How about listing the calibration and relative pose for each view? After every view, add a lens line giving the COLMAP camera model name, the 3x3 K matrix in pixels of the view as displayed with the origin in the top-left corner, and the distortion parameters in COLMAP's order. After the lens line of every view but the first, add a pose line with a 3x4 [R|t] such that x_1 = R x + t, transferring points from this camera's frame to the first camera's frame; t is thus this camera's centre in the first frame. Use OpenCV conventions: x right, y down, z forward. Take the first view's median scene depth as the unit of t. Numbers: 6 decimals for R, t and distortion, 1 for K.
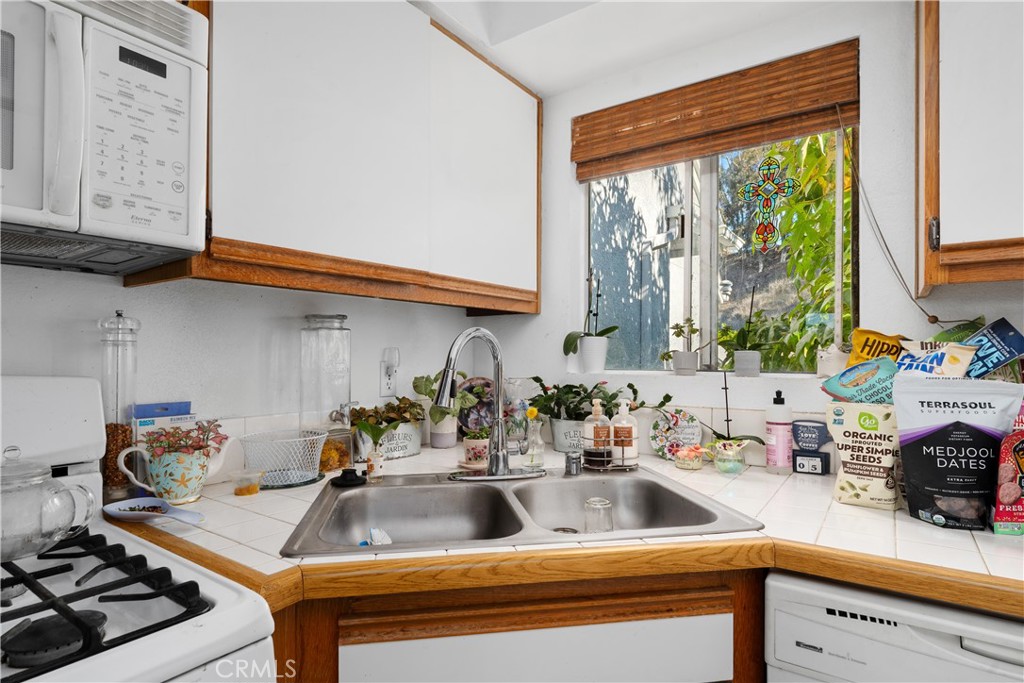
lens RADIAL K [[553.5, 0, 507.7], [0, 553.5, 354.3], [0, 0, 1]] dist [0.008597, 0.001574]
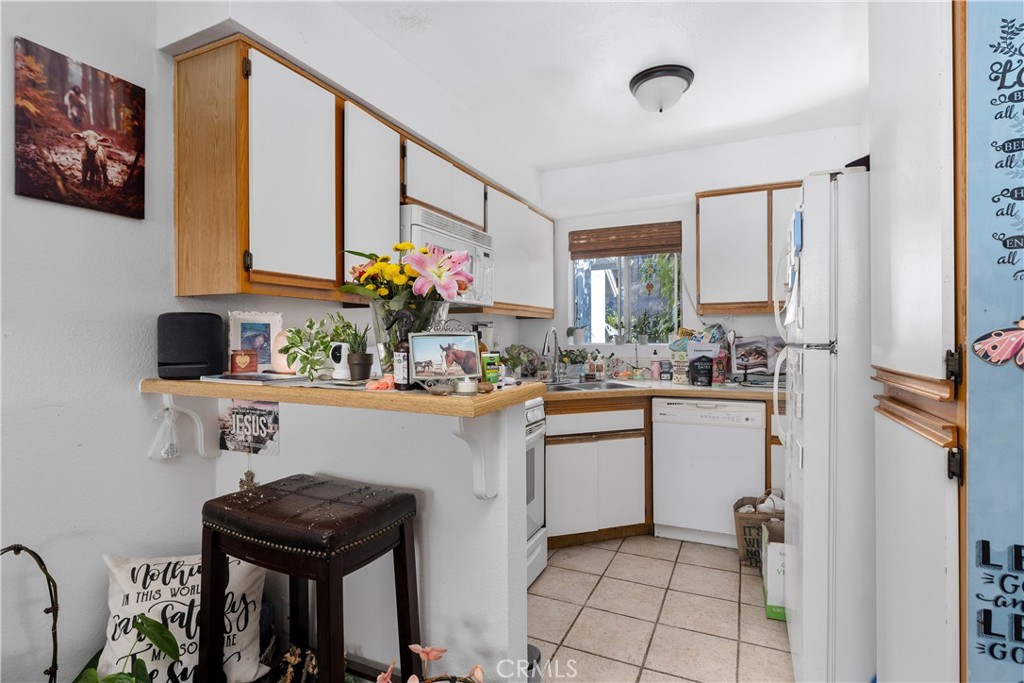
lens RADIAL K [[528.5, 0, 506.4], [0, 528.5, 344.0], [0, 0, 1]] dist [0.007153, -0.000953]
pose [[0.983284, -0.011014, 0.181748, -0.669244], [0.008669, 0.999869, 0.013696, -0.003222], [-0.181875, -0.011891, 0.983250, -1.354526]]
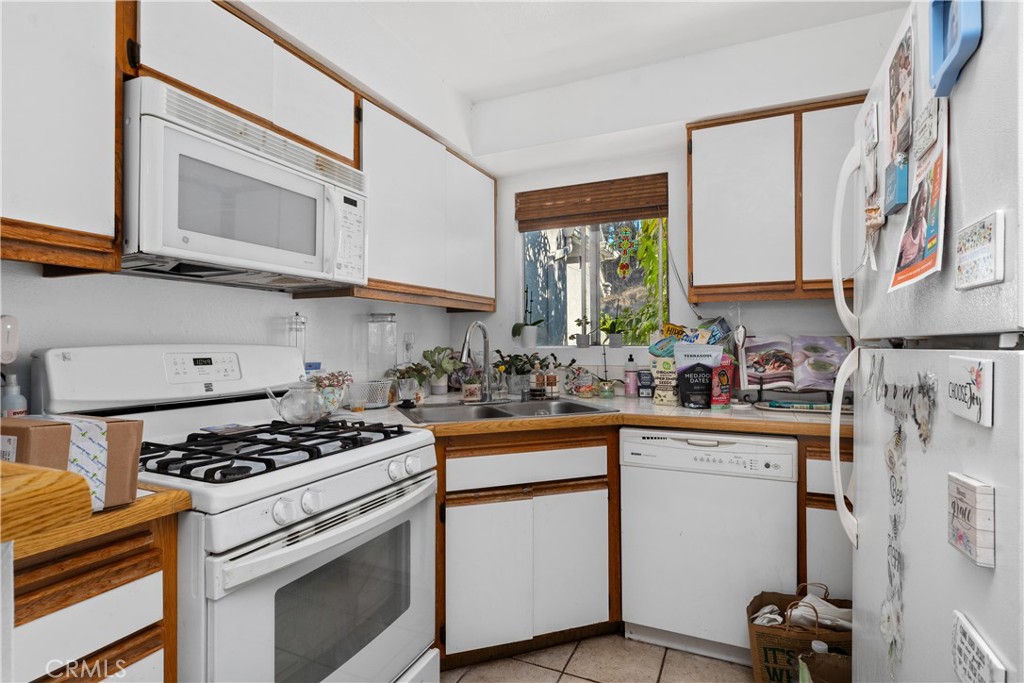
lens RADIAL K [[528.5, 0, 509.1], [0, 528.5, 342.0], [0, 0, 1]] dist [0.007153, -0.000953]
pose [[0.982186, -0.006068, 0.187814, -0.254451], [0.006268, 0.999980, -0.000475, 0.020424], [-0.187808, 0.001644, 0.982204, -0.683066]]
